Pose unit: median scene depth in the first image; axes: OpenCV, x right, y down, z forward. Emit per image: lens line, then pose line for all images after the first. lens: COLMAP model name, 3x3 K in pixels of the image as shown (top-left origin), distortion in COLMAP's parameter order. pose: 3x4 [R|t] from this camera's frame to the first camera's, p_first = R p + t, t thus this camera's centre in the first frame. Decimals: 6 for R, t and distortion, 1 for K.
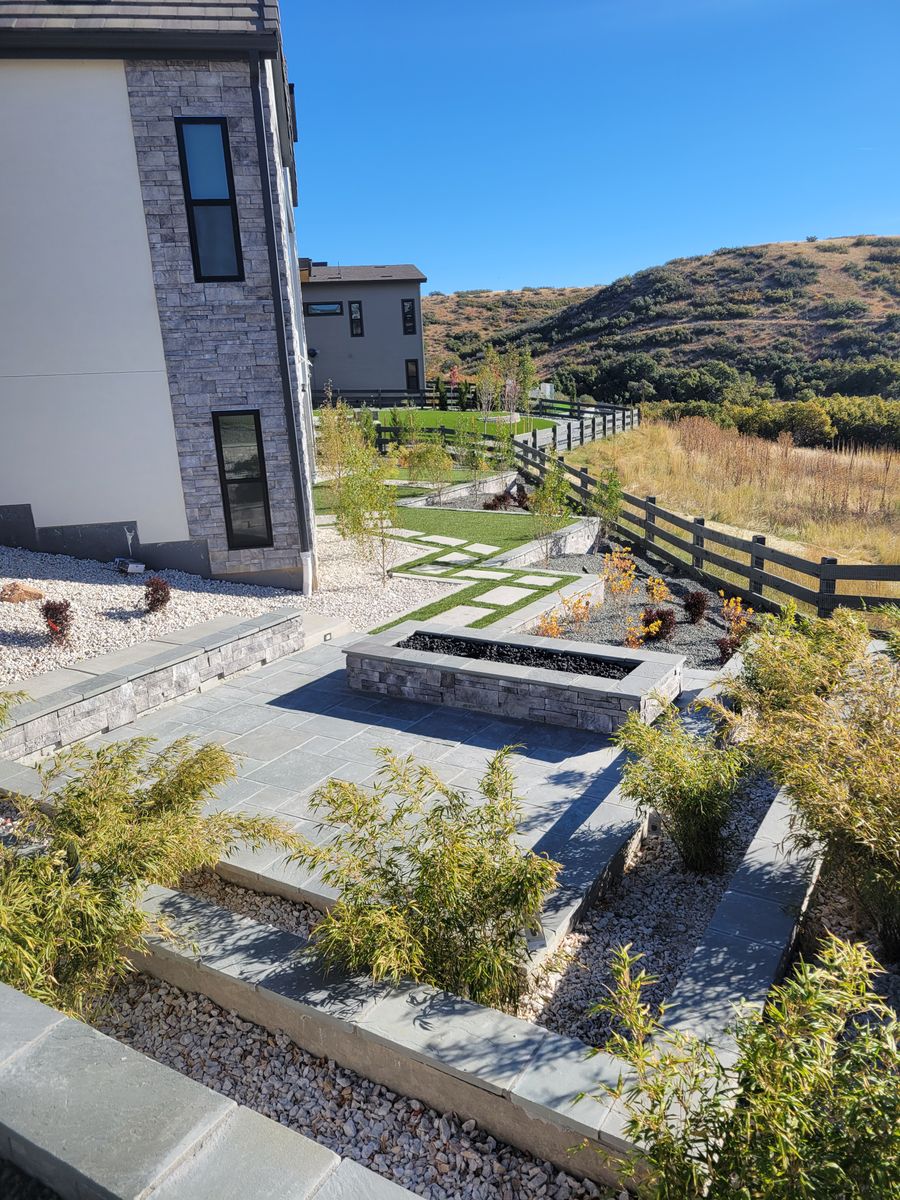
lens RADIAL K [[907.8, 0, 450.0], [0, 907.8, 600.0], [0, 0, 1]] dist [0.066549, -0.050710]
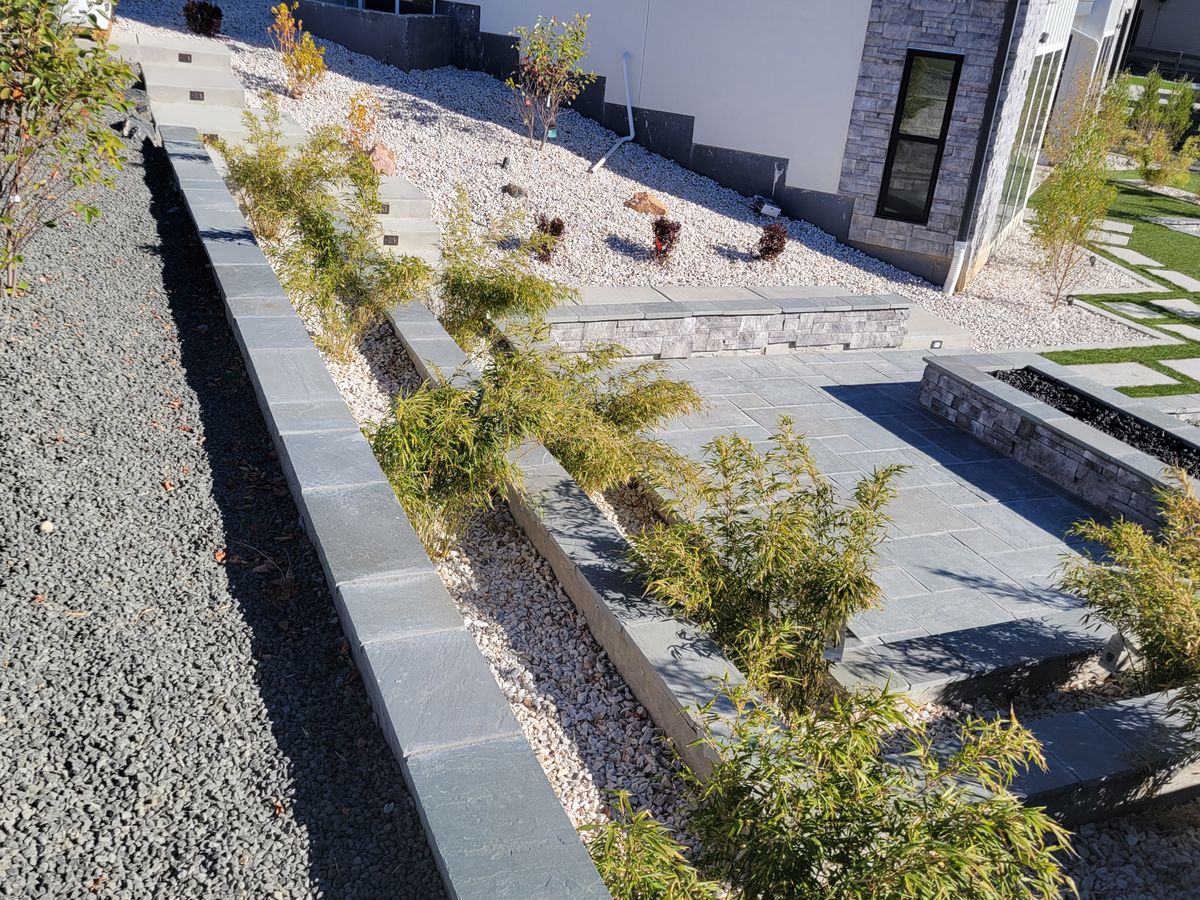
lens RADIAL K [[1150.2, 0, 600.0], [0, 1150.2, 450.0], [0, 0, 1]] dist [0.033516, 0.015911]
pose [[0.790329, 0.346488, -0.505298, 0.195876], [-0.277749, 0.937734, 0.208592, -0.003738], [0.546110, -0.024511, 0.837355, -0.060099]]
